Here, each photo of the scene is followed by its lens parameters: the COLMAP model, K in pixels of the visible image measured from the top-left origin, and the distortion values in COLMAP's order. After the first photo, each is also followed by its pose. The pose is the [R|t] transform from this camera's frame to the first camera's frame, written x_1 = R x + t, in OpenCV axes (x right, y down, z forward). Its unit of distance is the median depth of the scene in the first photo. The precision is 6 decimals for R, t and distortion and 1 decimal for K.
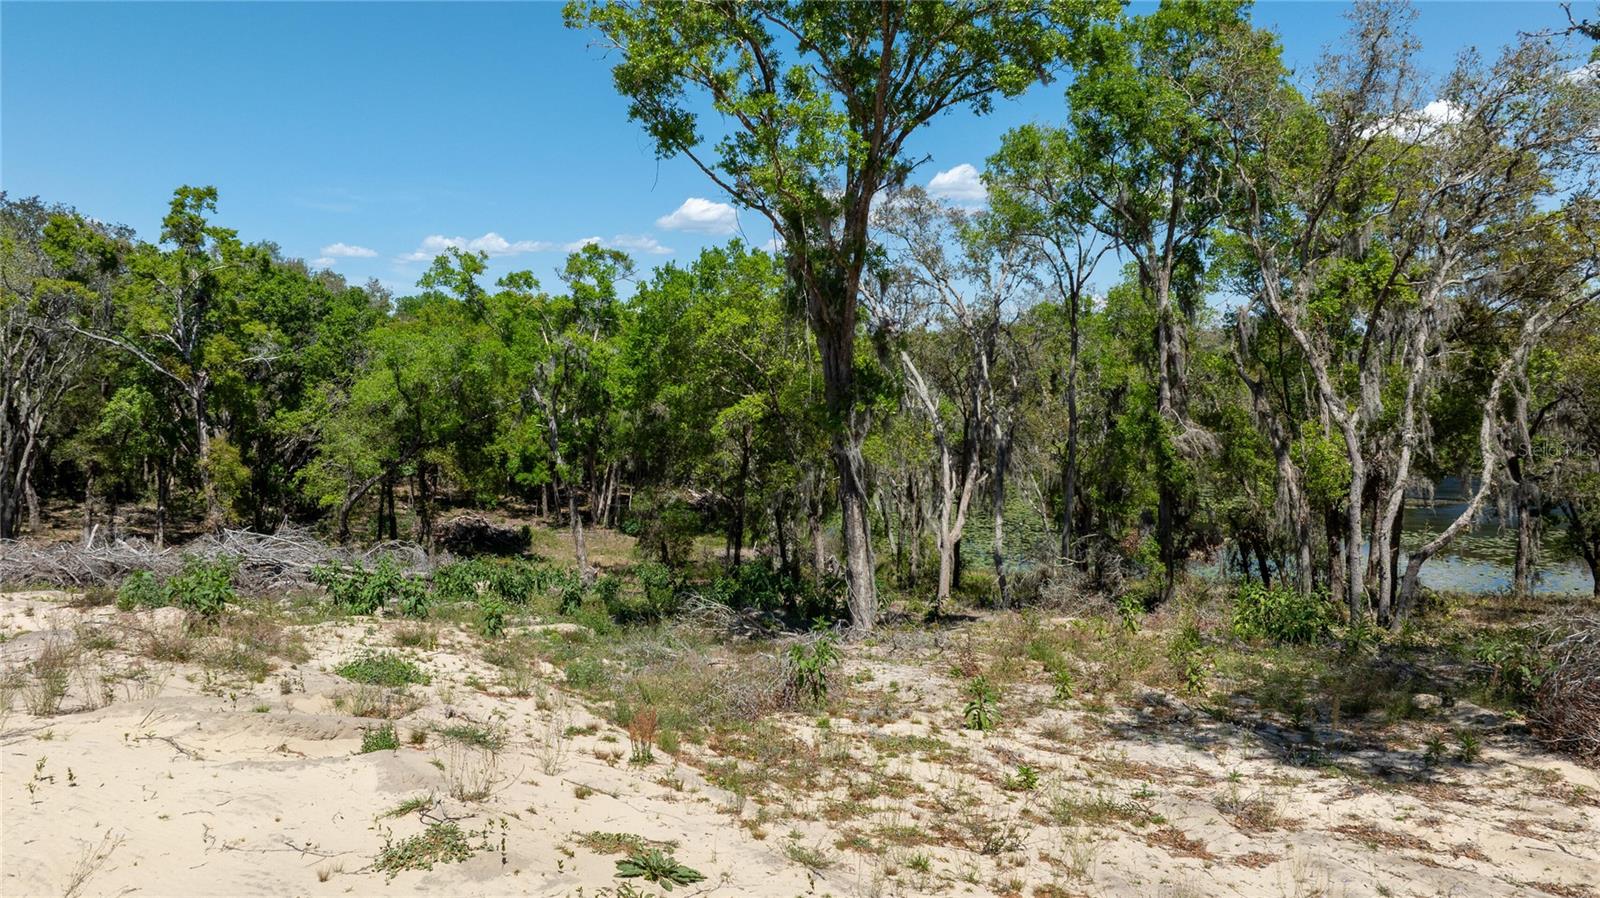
lens RADIAL K [[1178.6, 0, 800.0], [0, 1178.6, 449.0], [0, 0, 1]] dist [-0.000924, 0.007031]
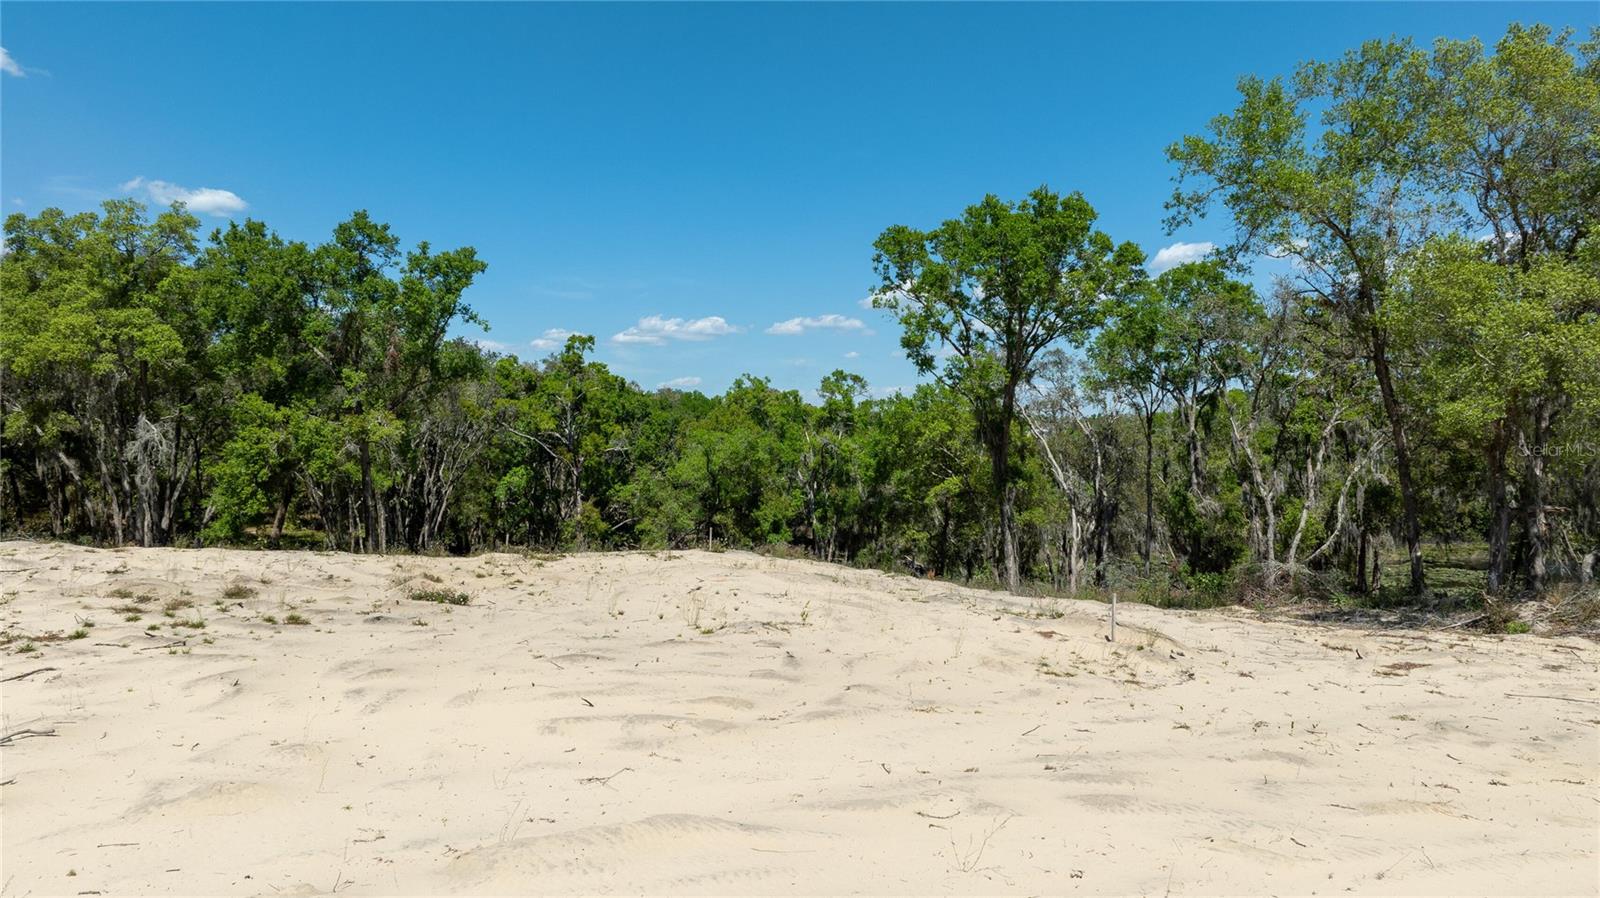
lens RADIAL K [[1178.6, 0, 800.0], [0, 1178.6, 449.0], [0, 0, 1]] dist [-0.000924, 0.007031]
pose [[0.987107, 0.007510, -0.159884, 0.006800], [-0.018288, 0.997649, -0.066049, 0.018282], [0.159012, 0.068122, 0.984924, -0.455383]]
